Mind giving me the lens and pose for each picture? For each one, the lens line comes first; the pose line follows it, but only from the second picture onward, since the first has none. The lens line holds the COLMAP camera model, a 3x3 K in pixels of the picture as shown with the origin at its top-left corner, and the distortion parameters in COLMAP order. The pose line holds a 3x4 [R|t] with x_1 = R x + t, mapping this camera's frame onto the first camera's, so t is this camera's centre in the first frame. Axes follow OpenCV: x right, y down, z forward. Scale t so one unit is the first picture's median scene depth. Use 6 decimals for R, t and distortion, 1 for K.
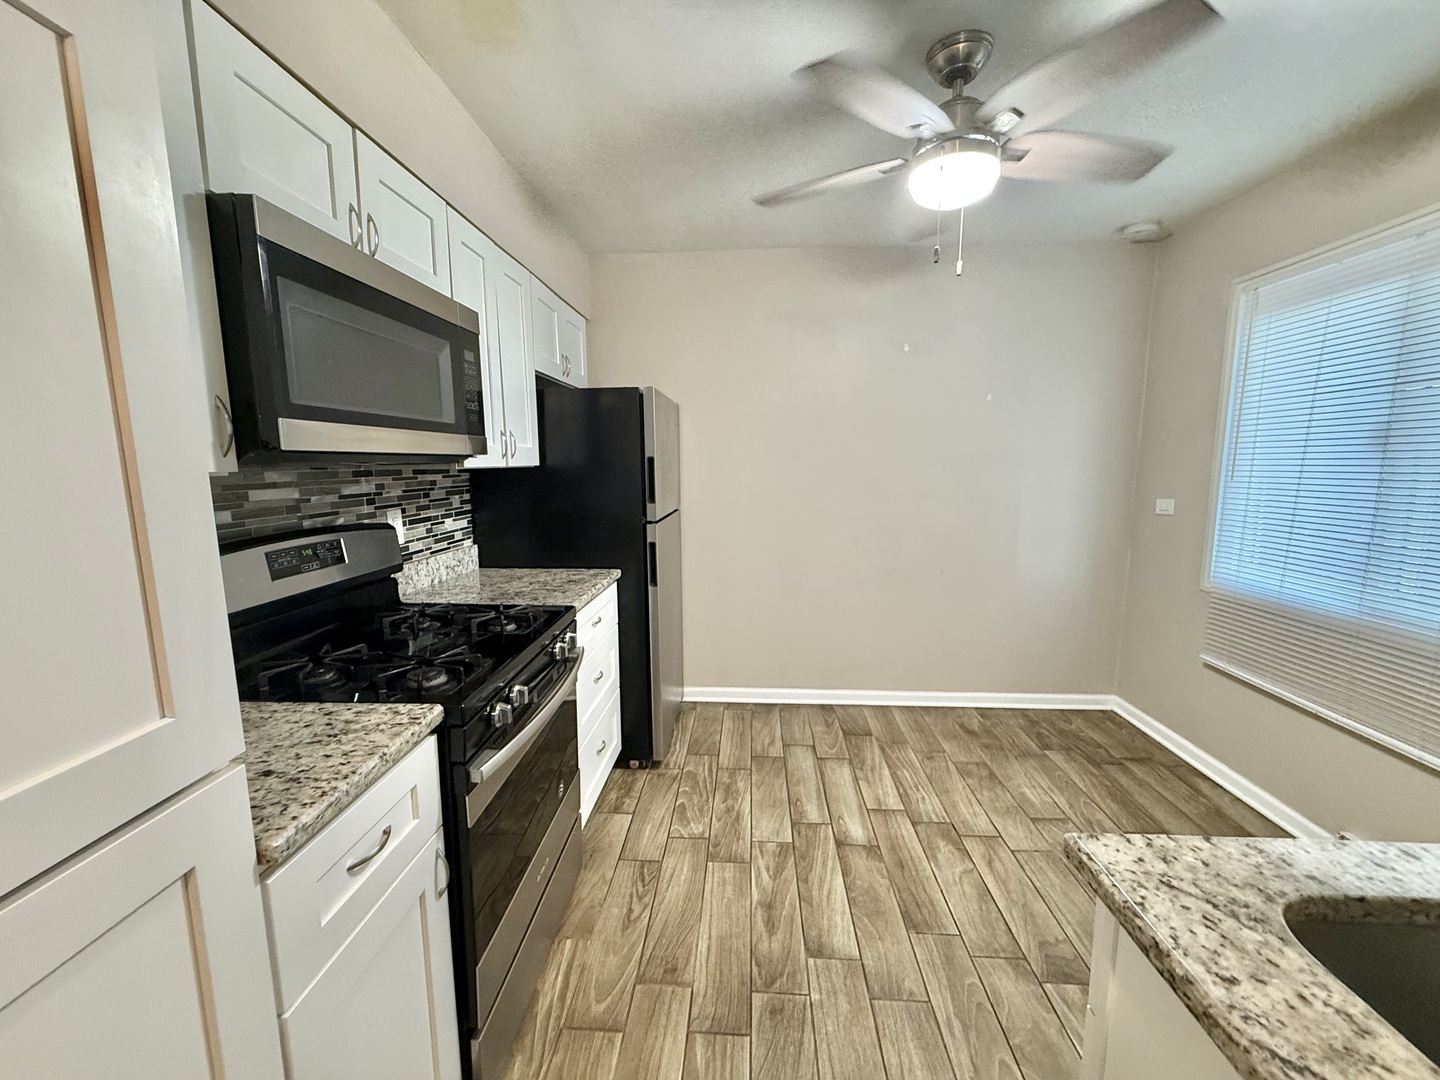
lens RADIAL K [[573.8, 0, 717.5], [0, 573.8, 540.8], [0, 0, 1]] dist [-0.001764, -0.000007]
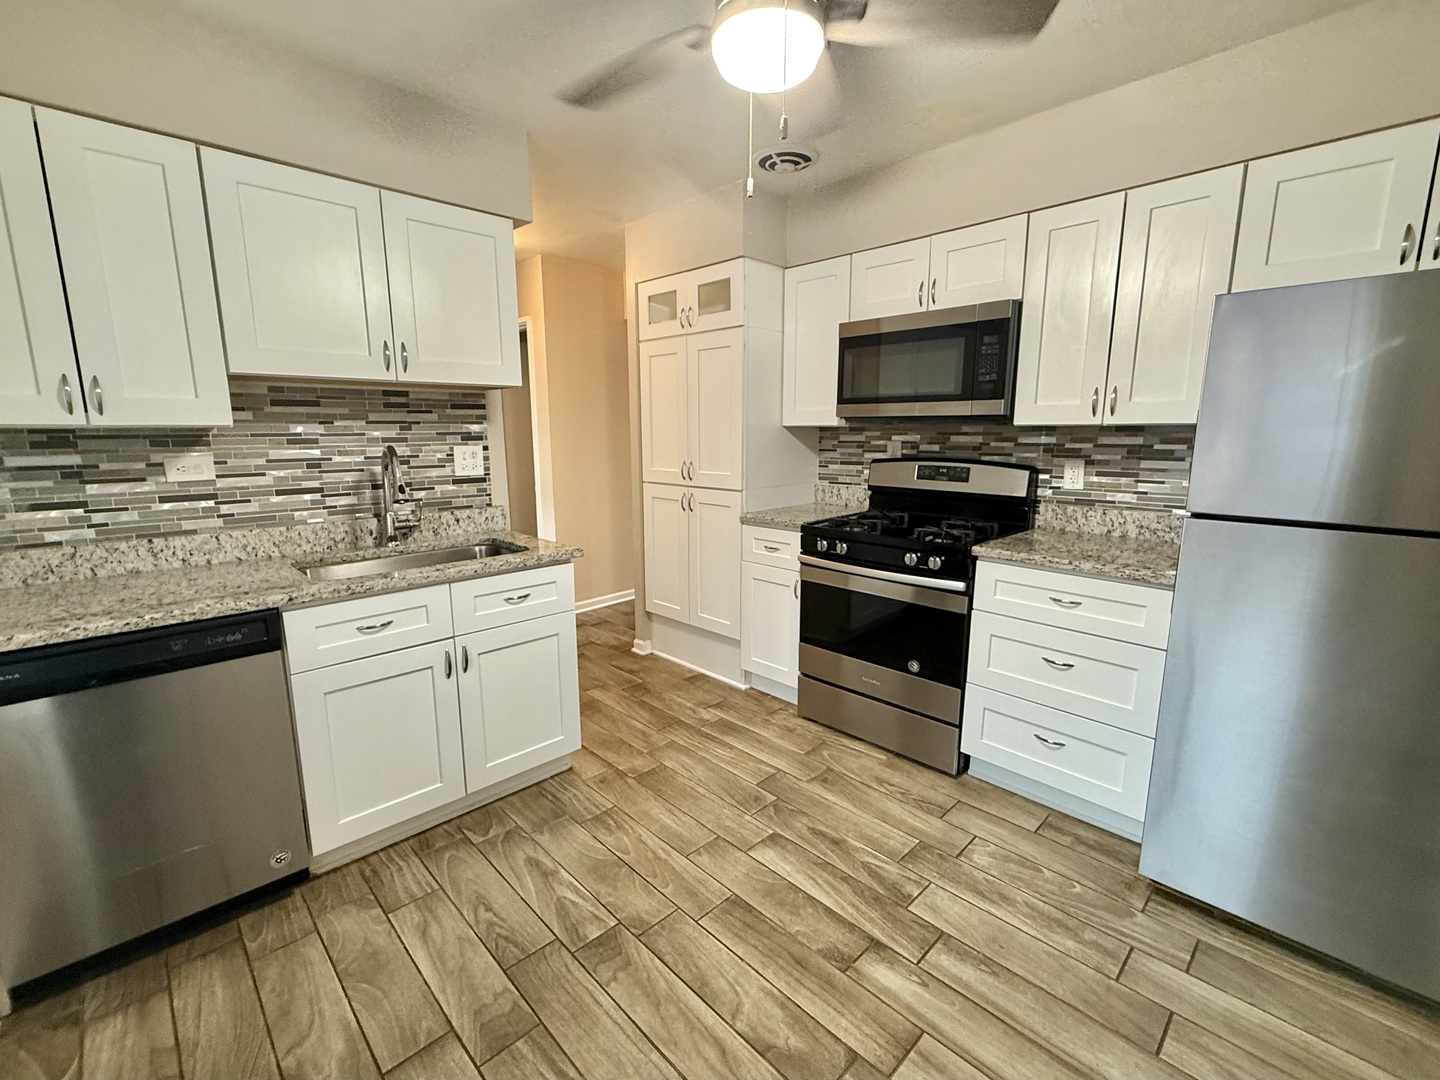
lens RADIAL K [[673.9, 0, 720.0], [0, 673.9, 540.0], [0, 0, 1]] dist [0.000549, 0.000083]
pose [[-0.680819, 0.130842, -0.720670, 1.053816], [-0.093442, 0.960360, 0.262635, -0.206708], [0.726467, 0.246148, -0.641605, 1.493889]]
